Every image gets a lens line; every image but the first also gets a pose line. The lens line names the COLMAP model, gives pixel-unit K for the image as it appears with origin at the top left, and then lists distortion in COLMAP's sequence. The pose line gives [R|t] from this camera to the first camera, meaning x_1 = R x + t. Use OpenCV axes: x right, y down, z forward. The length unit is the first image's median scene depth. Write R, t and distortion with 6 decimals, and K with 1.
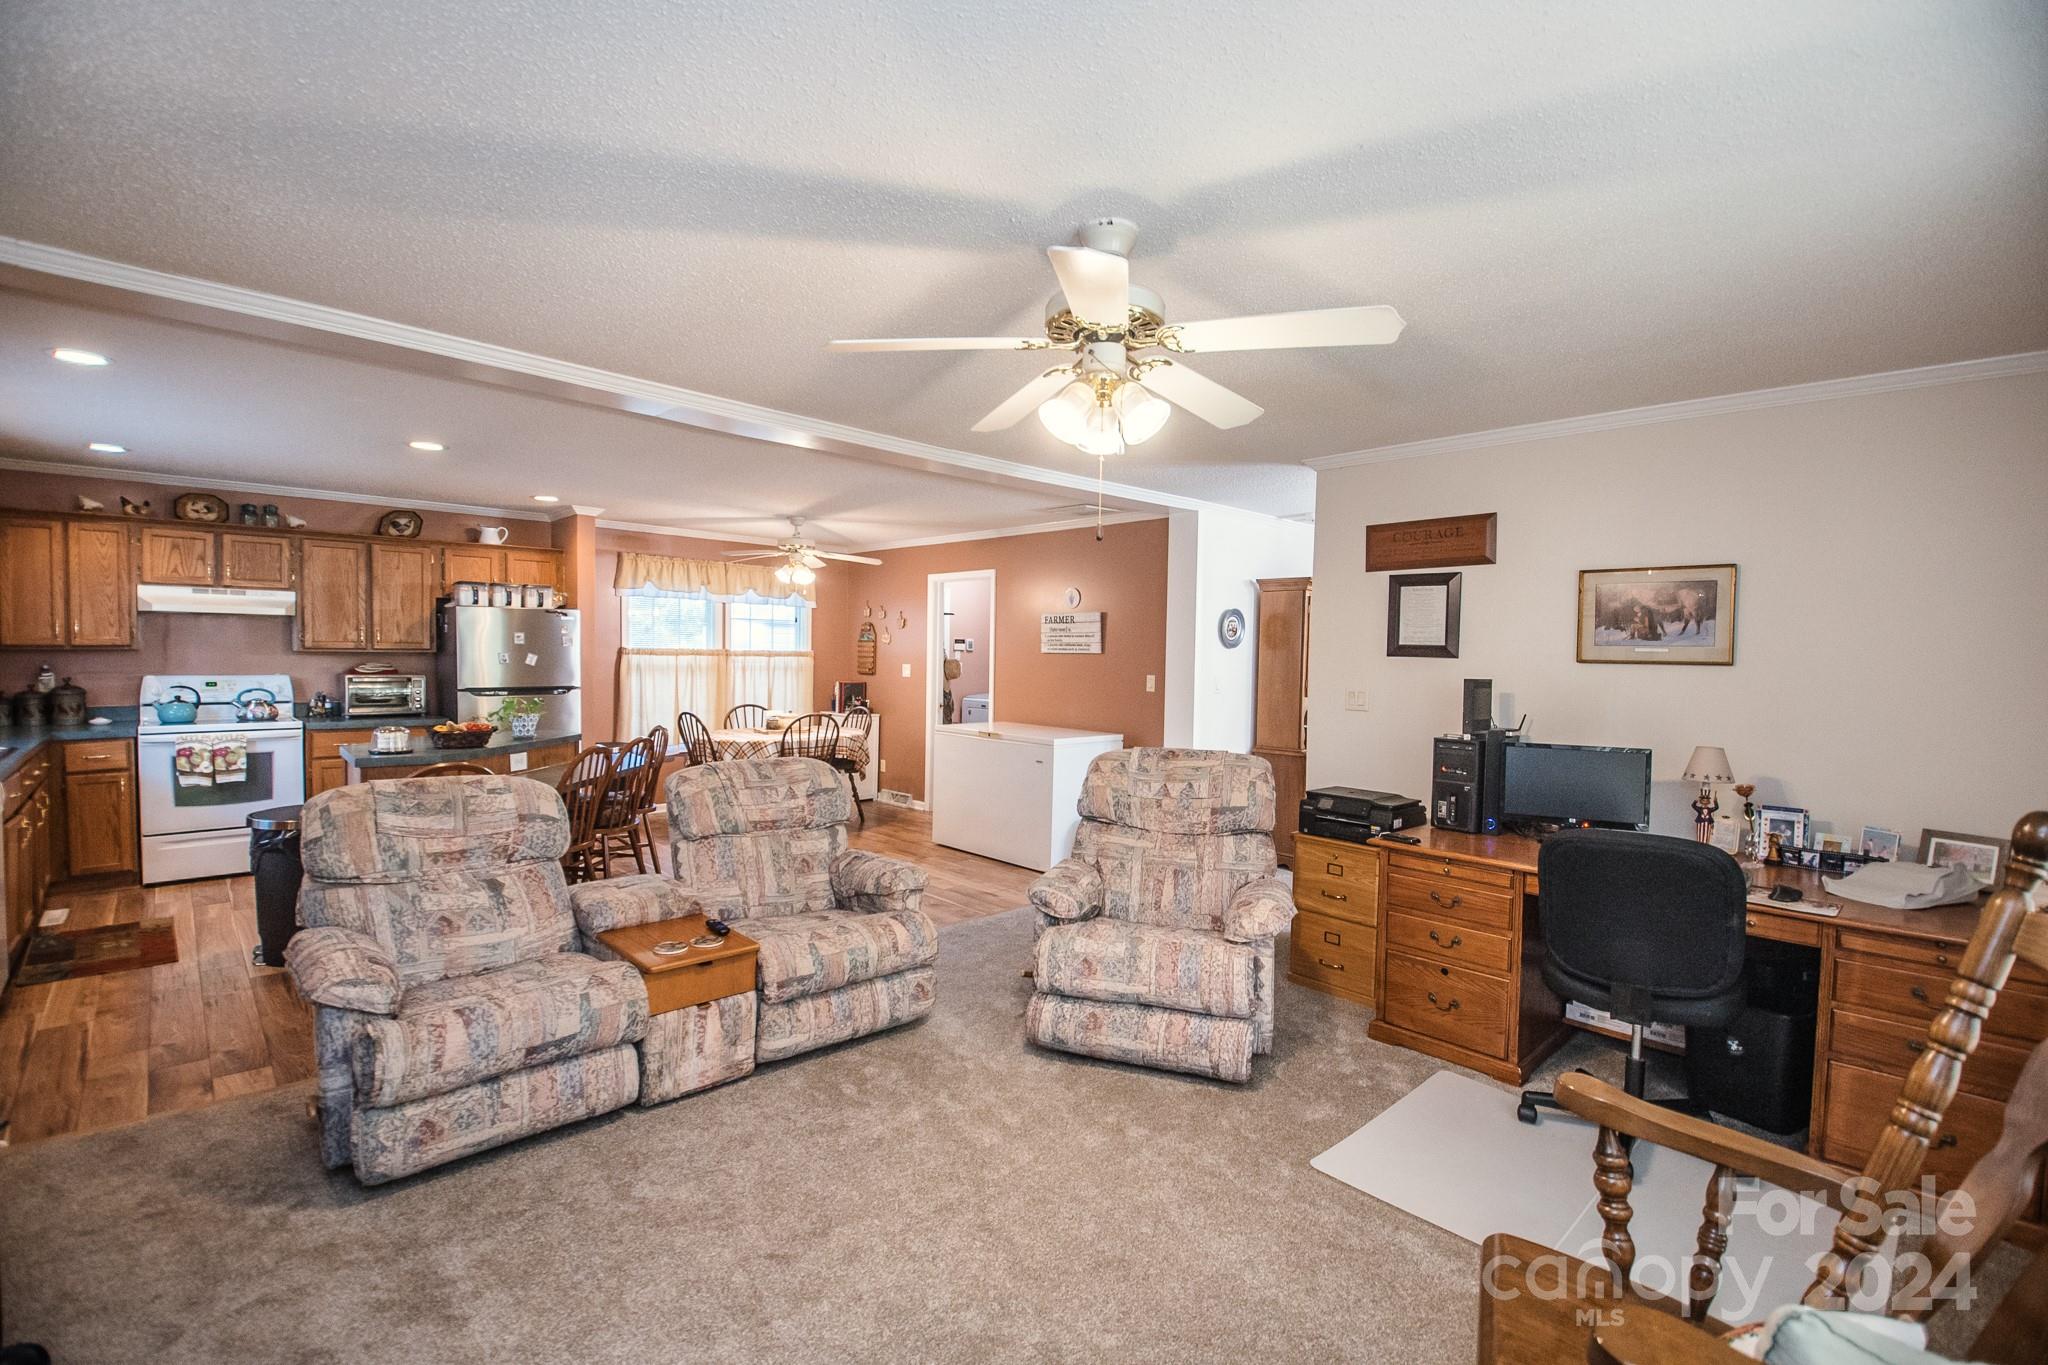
lens RADIAL K [[894.3, 0, 1027.2], [0, 894.3, 679.9], [0, 0, 1]] dist [-0.010321, -0.010528]
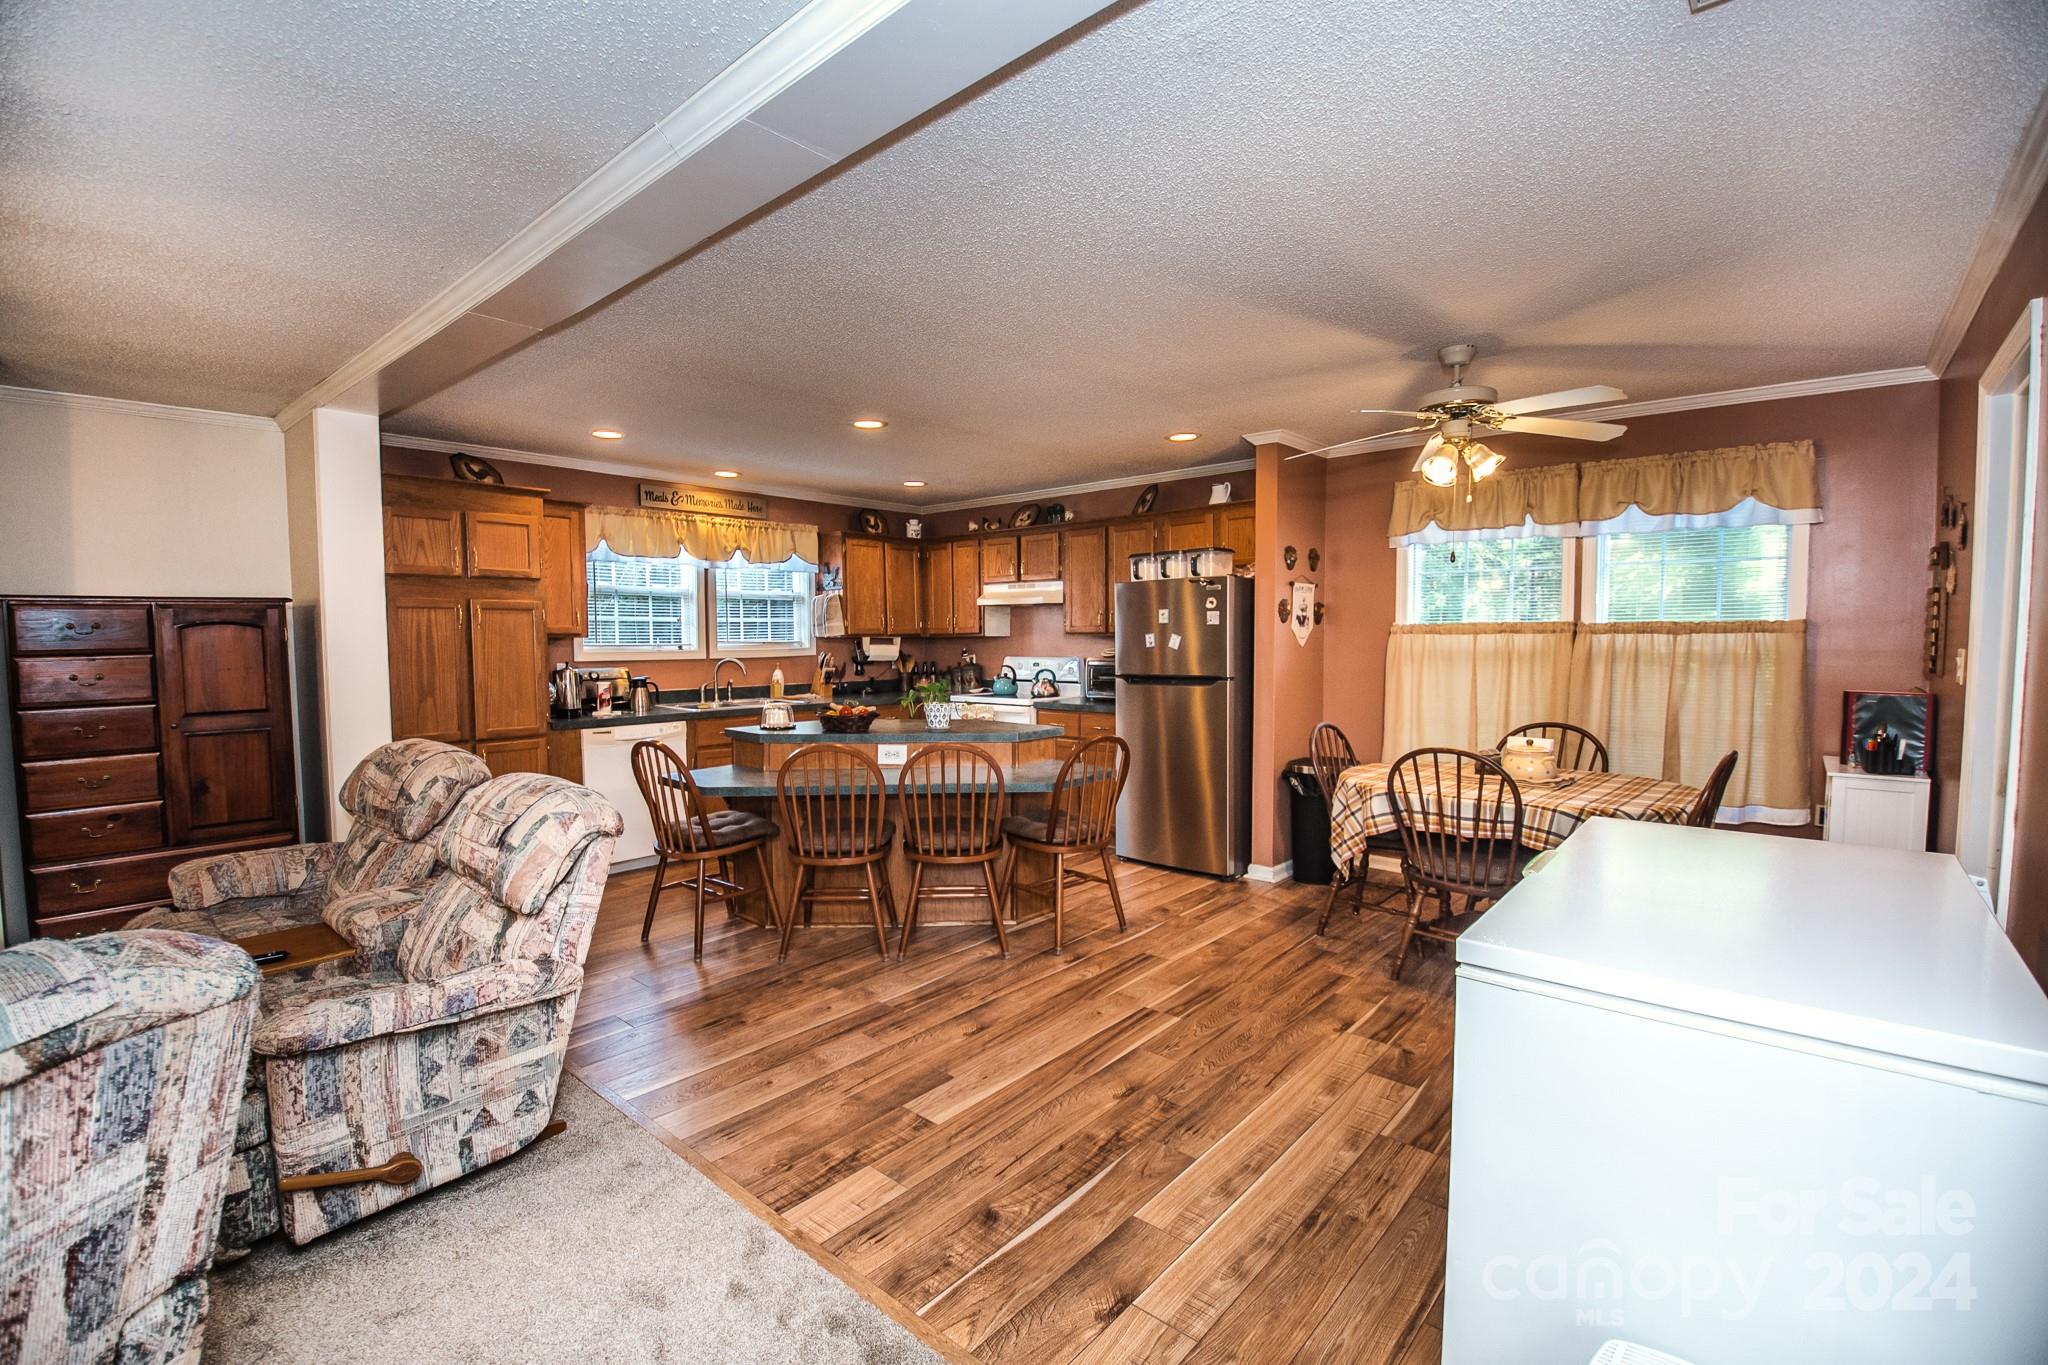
lens RADIAL K [[894.3, 0, 1014.7], [0, 894.3, 697.7], [0, 0, 1]] dist [-0.010321, -0.010528]
pose [[0.075187, 0.054079, -0.995702, 0.196951], [-0.022489, 0.998366, 0.052525, -0.009170], [0.996916, 0.018443, 0.076280, 0.646850]]
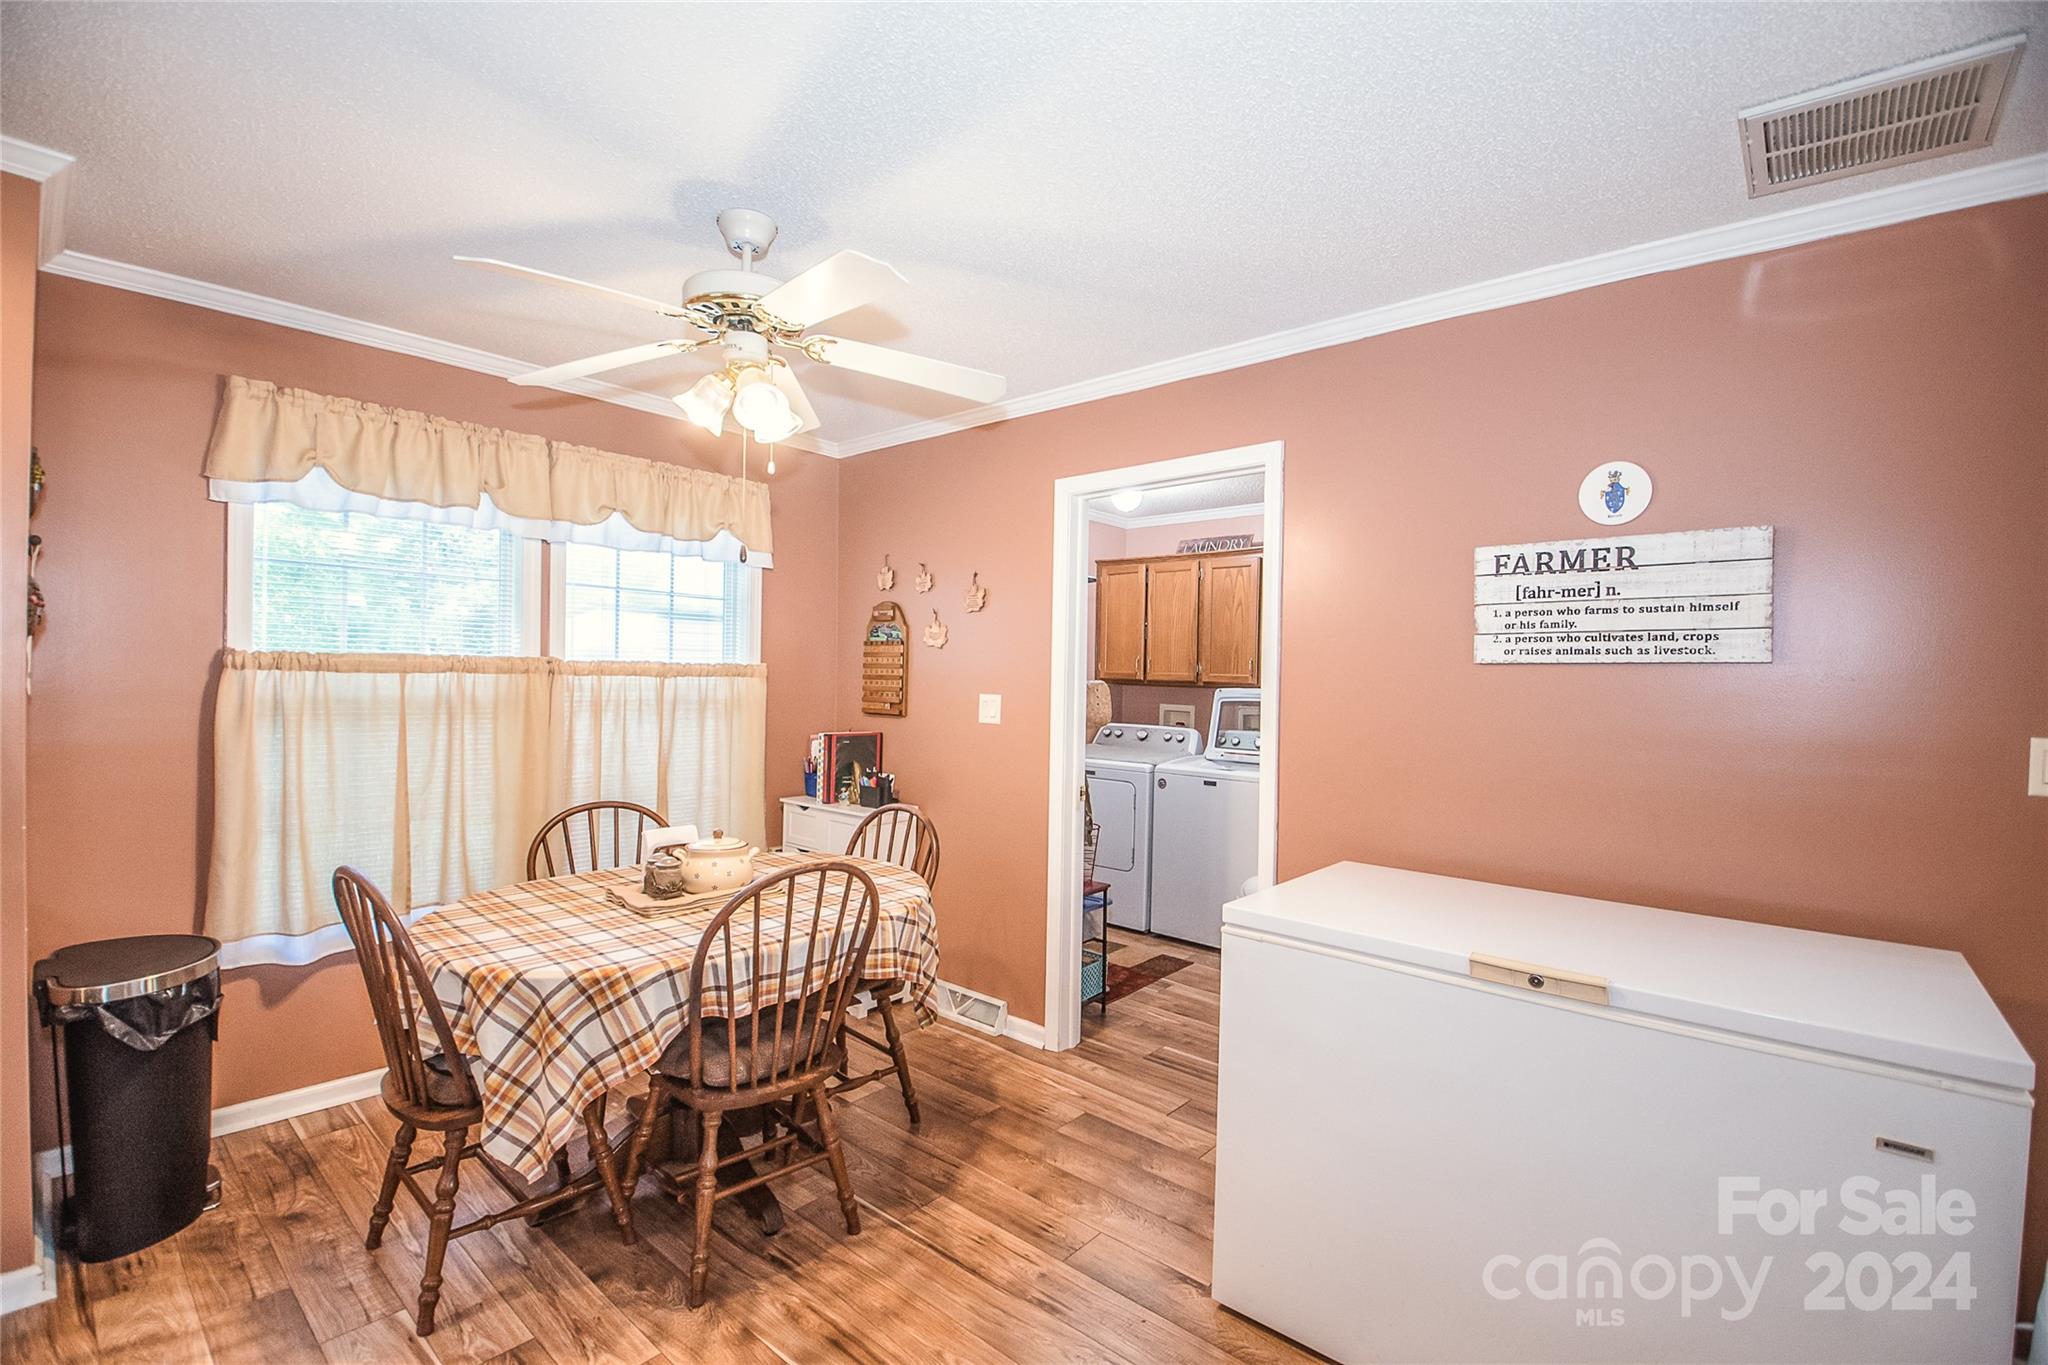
lens RADIAL K [[894.3, 0, 1023.9], [0, 894.3, 683.5], [0, 0, 1]] dist [-0.010321, -0.010528]
pose [[0.996203, -0.001328, 0.087056, -0.170195], [0.003283, 0.999745, -0.022322, -0.014082], [-0.087004, 0.022523, 0.995953, 0.618370]]
